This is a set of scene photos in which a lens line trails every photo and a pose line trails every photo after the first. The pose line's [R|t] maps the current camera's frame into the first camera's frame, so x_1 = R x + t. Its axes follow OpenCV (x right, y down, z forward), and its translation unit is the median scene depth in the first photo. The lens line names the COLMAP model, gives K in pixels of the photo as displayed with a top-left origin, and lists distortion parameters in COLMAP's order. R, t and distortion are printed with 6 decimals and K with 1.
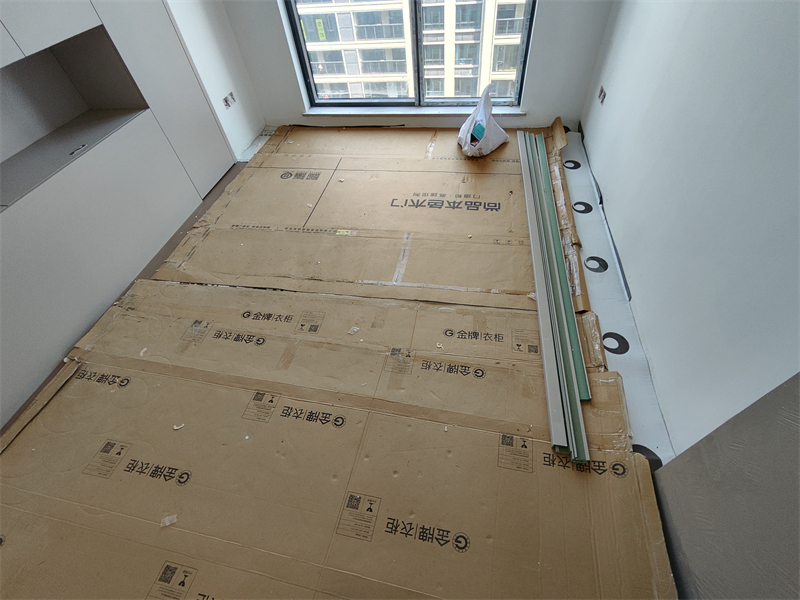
lens RADIAL K [[364.3, 0, 416.2], [0, 364.3, 318.5], [0, 0, 1]] dist [-0.005008, 0.000242]
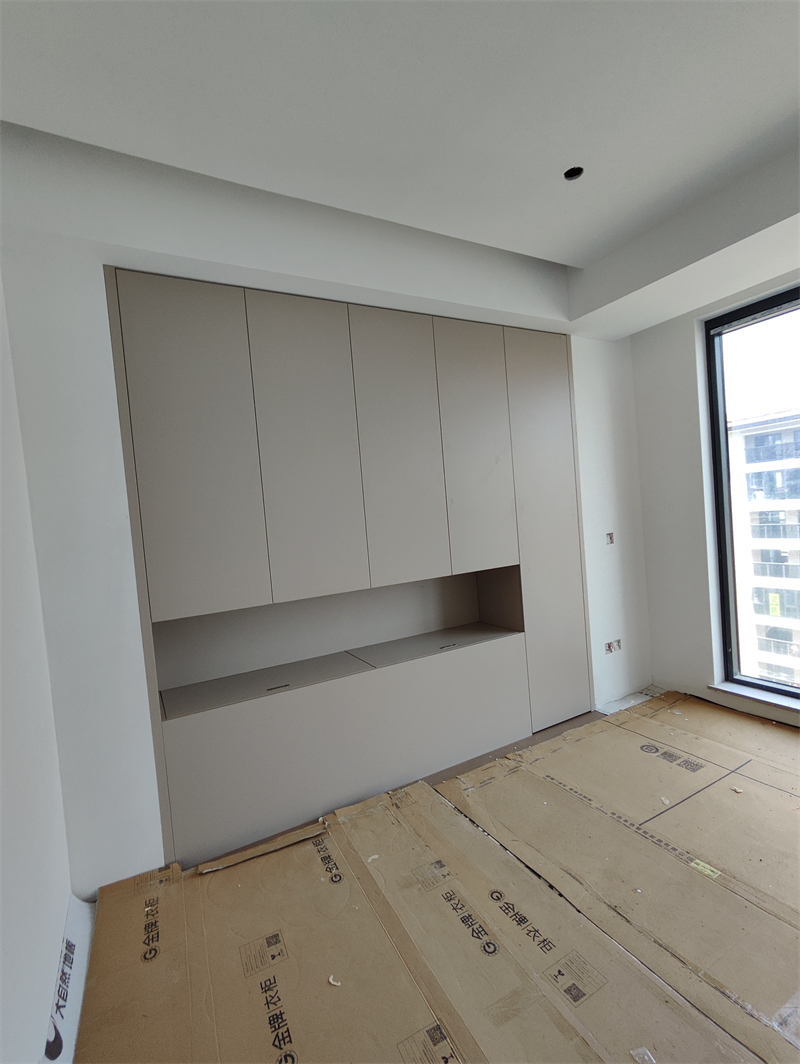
lens RADIAL K [[484.5, 0, 386.3], [0, 484.5, 516.2], [0, 0, 1]] dist [-0.005008, 0.000242]
pose [[0.603648, 0.014207, -0.797125, 0.090359], [-0.588580, 0.682349, -0.433559, 0.012866], [0.537757, 0.730889, 0.420260, -0.013107]]
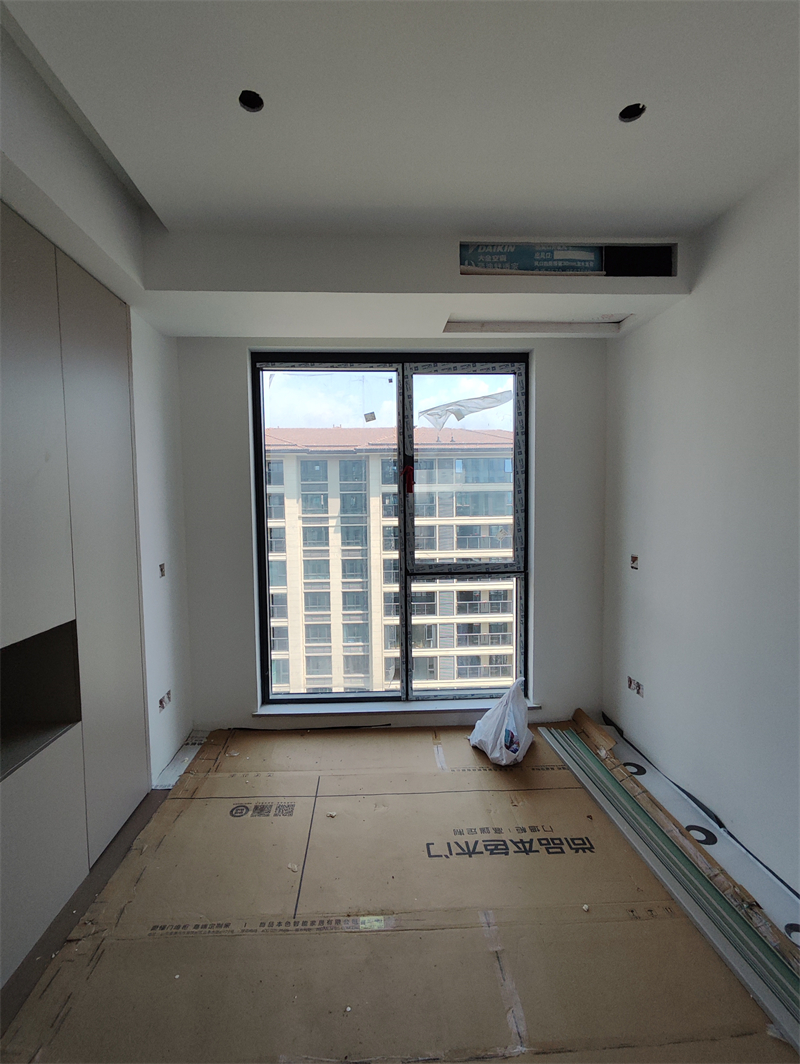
lens RADIAL K [[478.5, 0, 400.0], [0, 478.5, 532.0], [0, 0, 1]] dist [-0.022965, 0.009372]
pose [[0.980947, 0.041073, 0.189886, -0.287897], [0.113720, 0.671061, -0.732629, -0.092052], [-0.157516, 0.740264, 0.653604, 0.066100]]
